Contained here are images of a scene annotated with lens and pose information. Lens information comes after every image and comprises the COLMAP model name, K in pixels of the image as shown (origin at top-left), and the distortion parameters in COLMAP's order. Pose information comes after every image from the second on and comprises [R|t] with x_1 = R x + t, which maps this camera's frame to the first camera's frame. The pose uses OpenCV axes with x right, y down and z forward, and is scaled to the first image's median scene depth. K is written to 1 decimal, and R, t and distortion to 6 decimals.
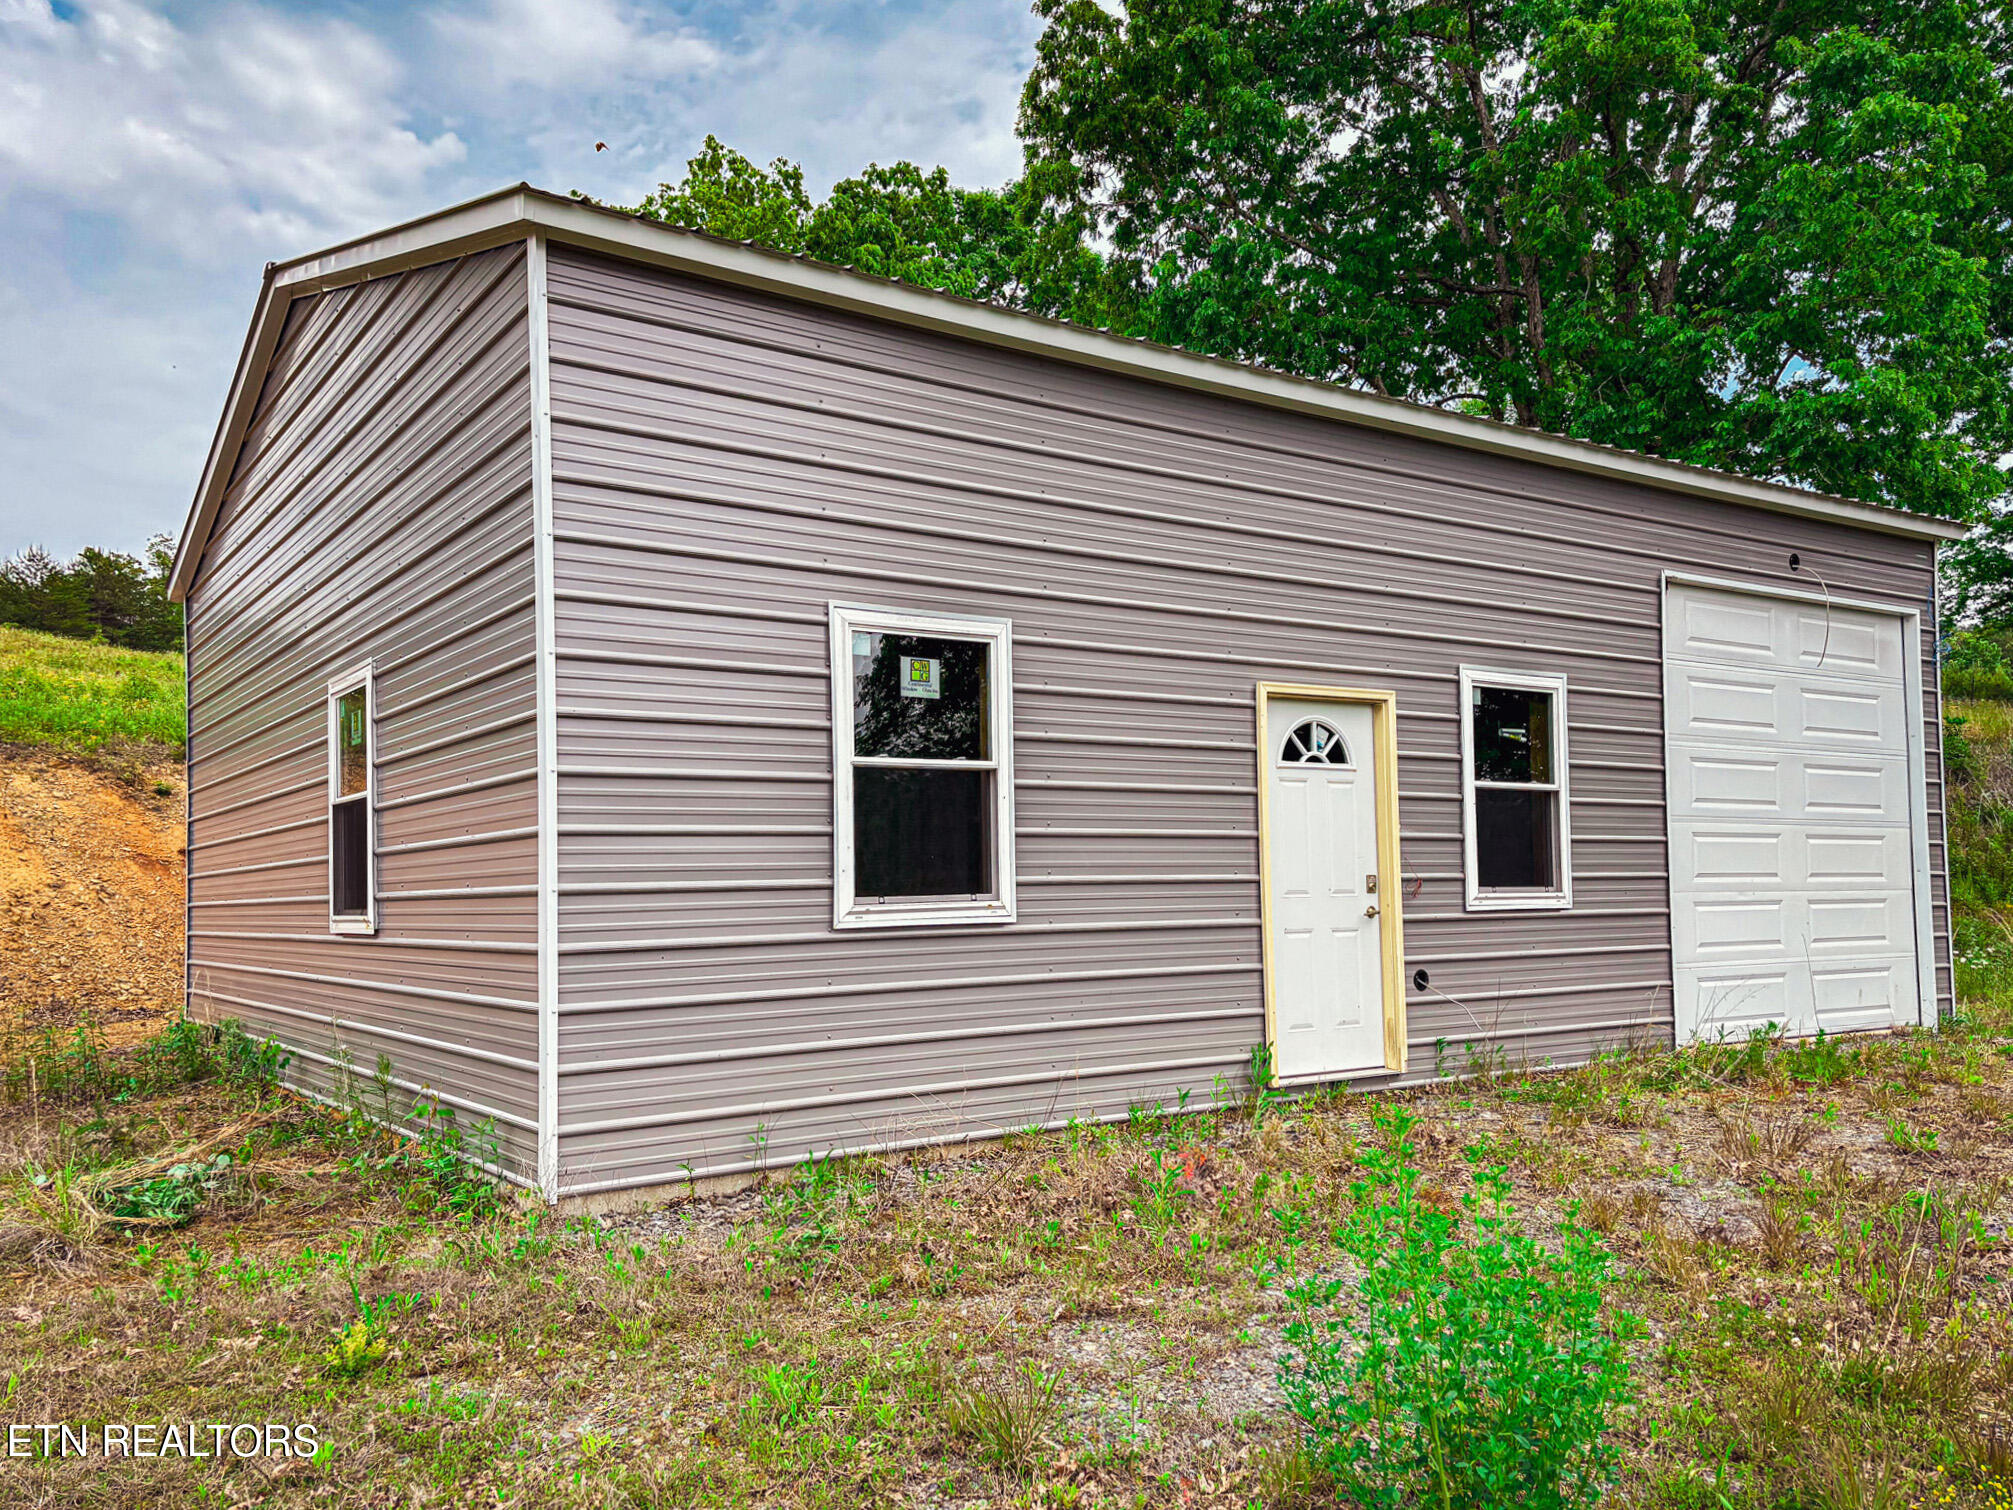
lens RADIAL K [[1512.6, 0, 1004.2], [0, 1512.6, 764.2], [0, 0, 1]] dist [0.121487, -0.001448]
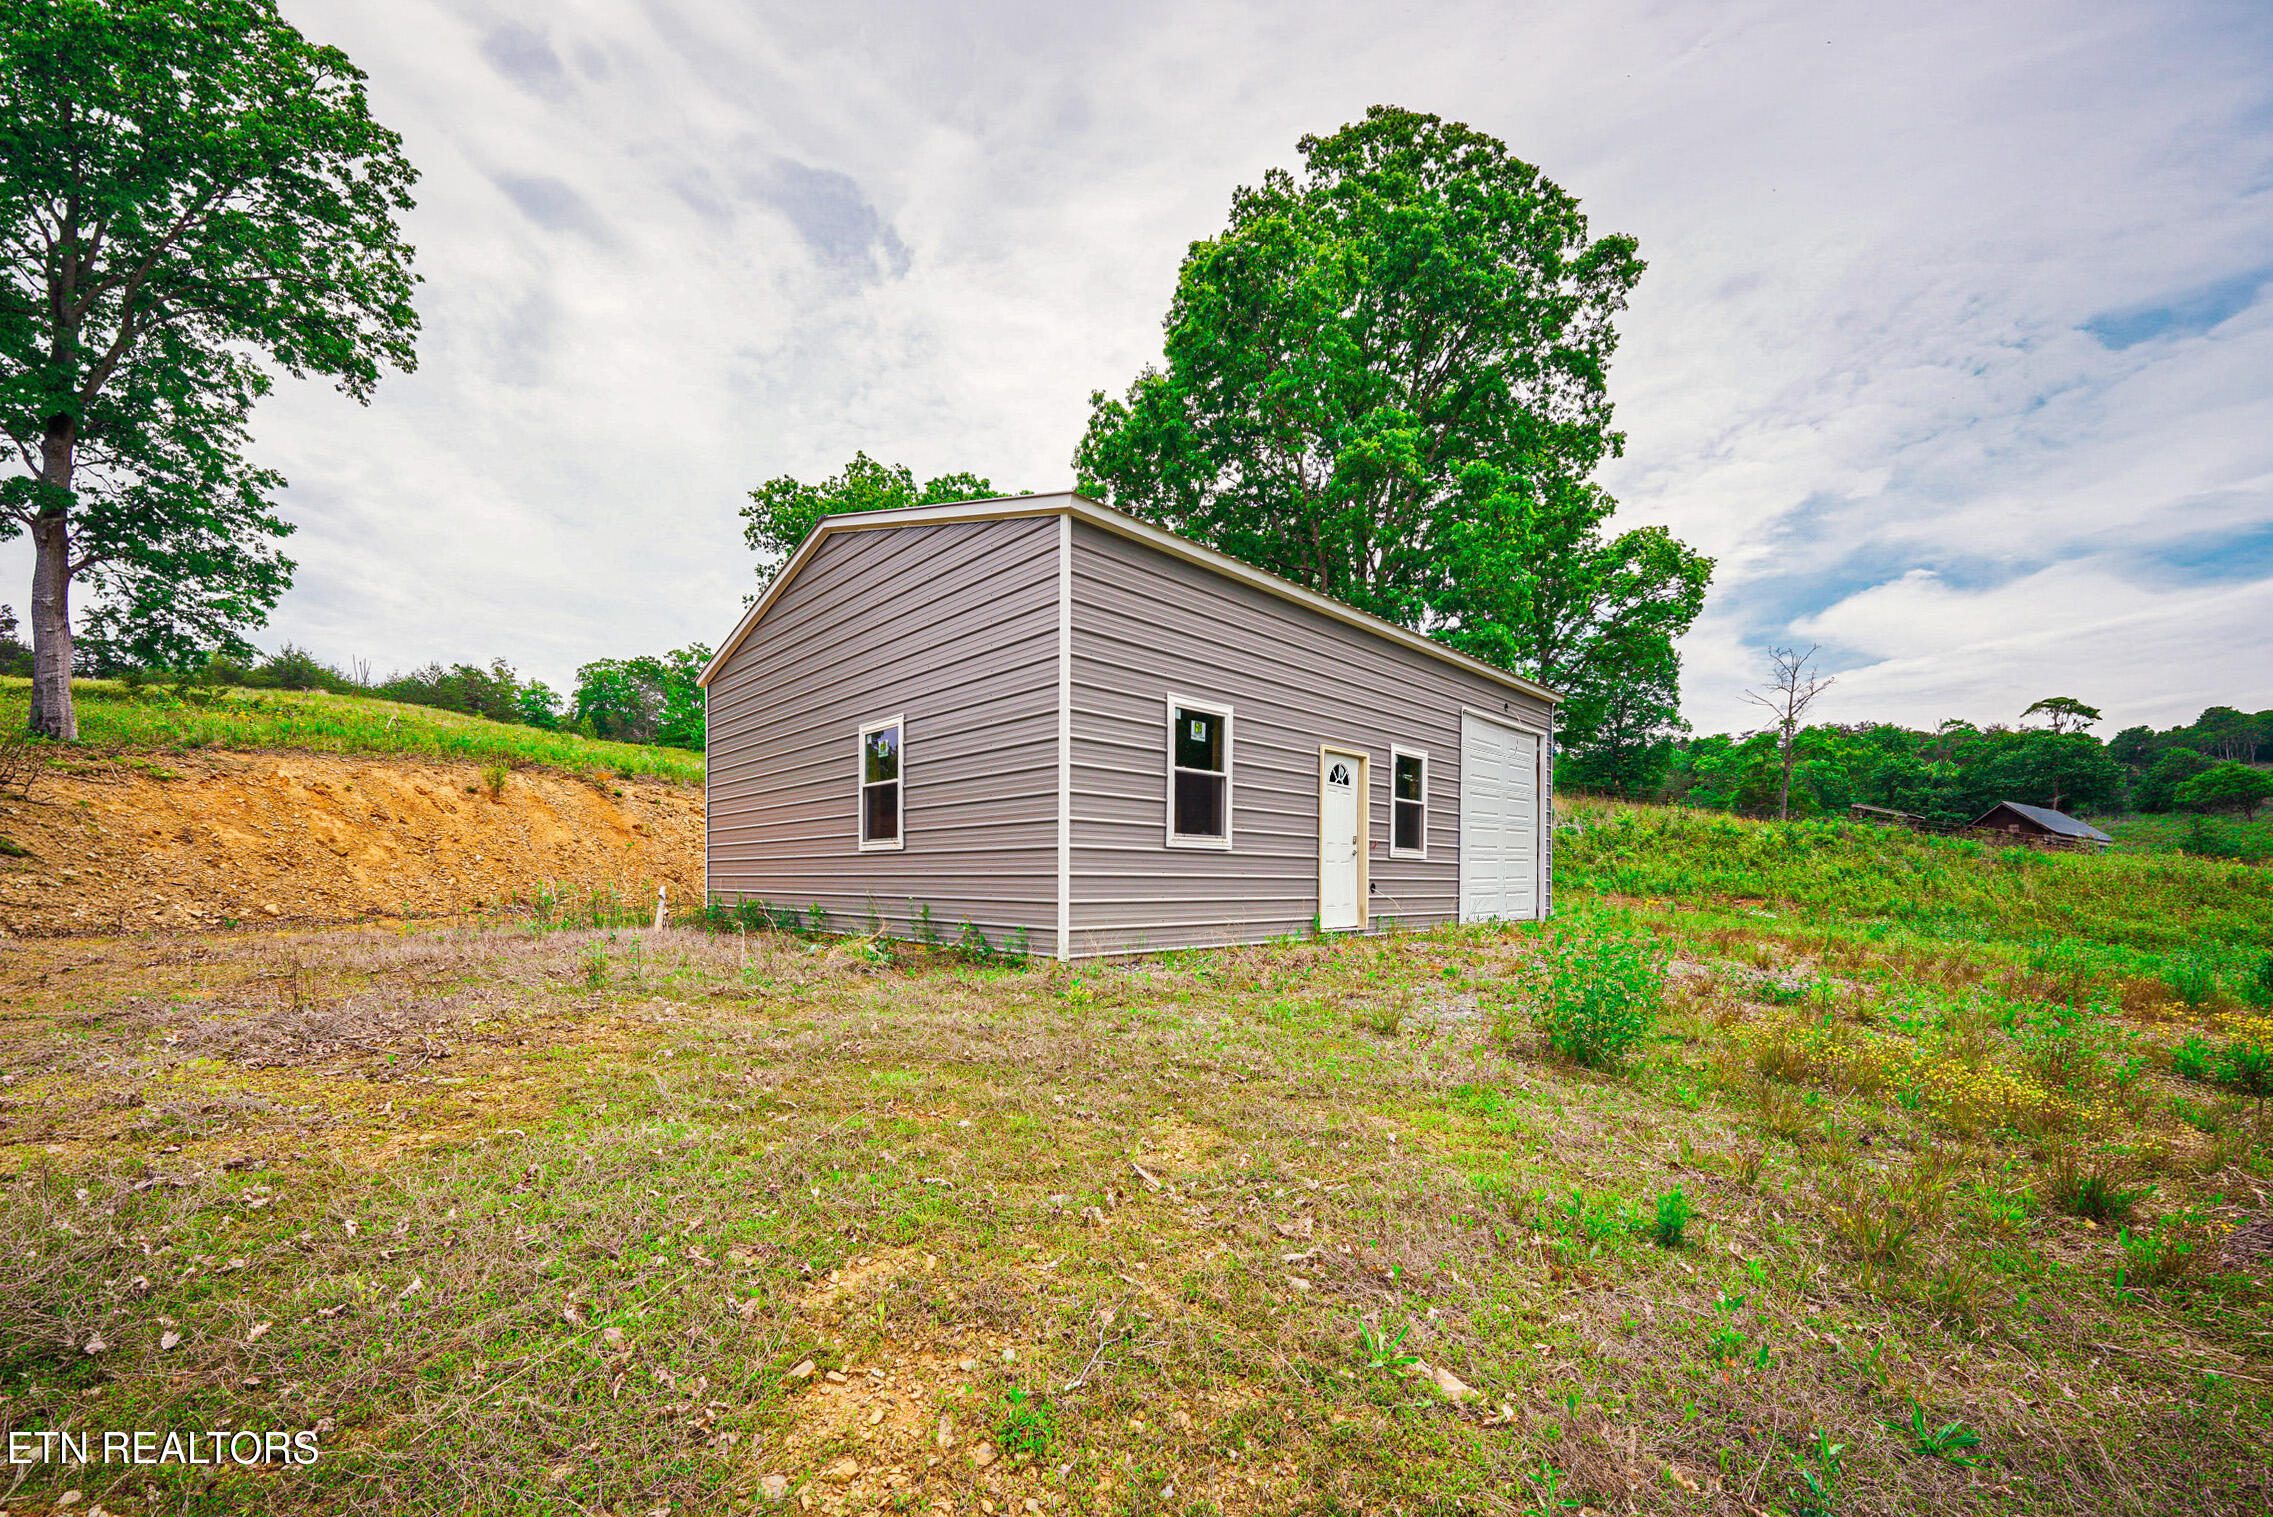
lens RADIAL K [[833.4, 0, 1098.0], [0, 833.4, 841.0], [0, 0, 1]] dist [-0.000892, 0.000009]
pose [[0.990328, 0.029126, 0.135654, -0.275630], [-0.034005, 0.998850, 0.033793, 0.048469], [-0.134514, -0.038079, 0.990180, -0.109828]]
